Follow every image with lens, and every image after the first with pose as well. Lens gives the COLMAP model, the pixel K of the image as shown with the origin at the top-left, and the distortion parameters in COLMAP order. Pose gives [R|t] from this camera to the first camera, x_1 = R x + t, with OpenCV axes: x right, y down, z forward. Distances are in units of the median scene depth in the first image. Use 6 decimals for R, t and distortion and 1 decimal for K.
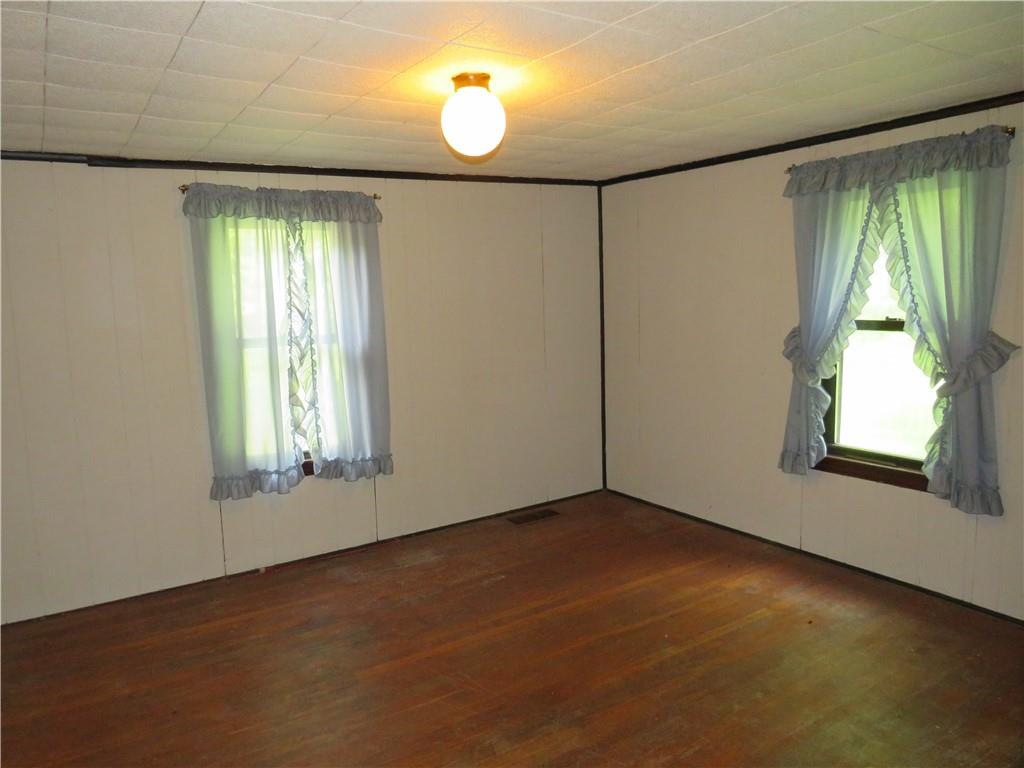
lens RADIAL K [[713.7, 0, 507.8], [0, 713.7, 384.2], [0, 0, 1]] dist [-0.036283, 0.006413]
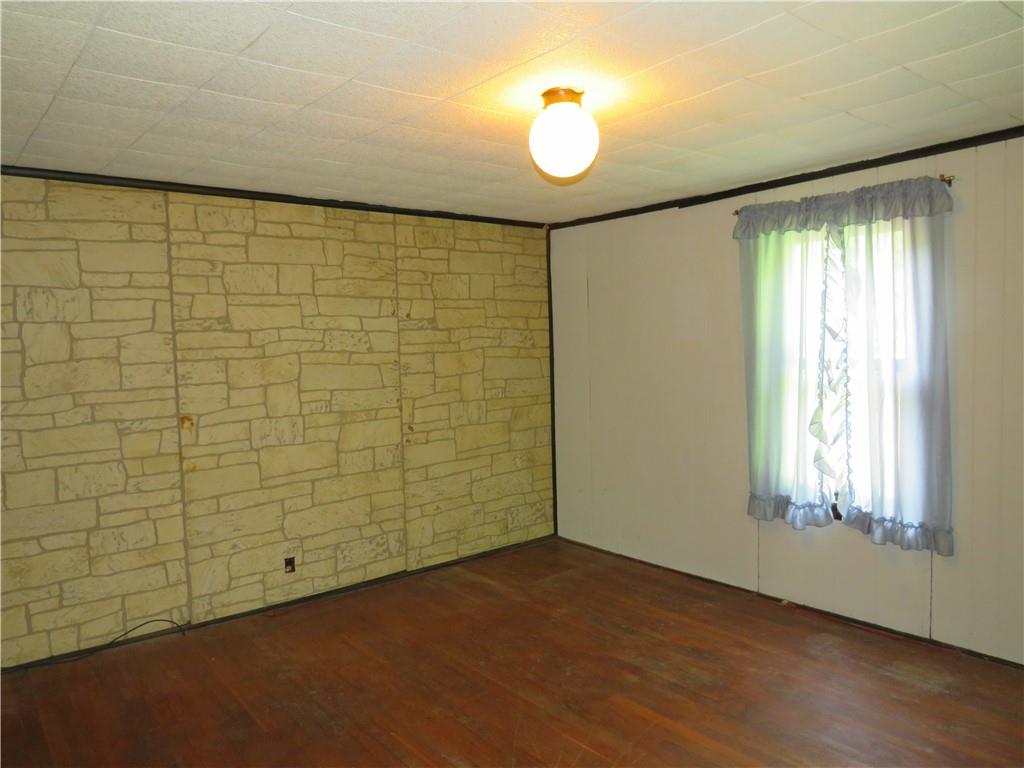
lens RADIAL K [[713.7, 0, 507.8], [0, 713.7, 384.2], [0, 0, 1]] dist [-0.036283, 0.006413]
pose [[0.132456, 0.096755, -0.986455, 0.514511], [-0.102652, 0.991212, 0.083438, -0.068132], [0.985859, 0.090210, 0.141224, 0.485303]]
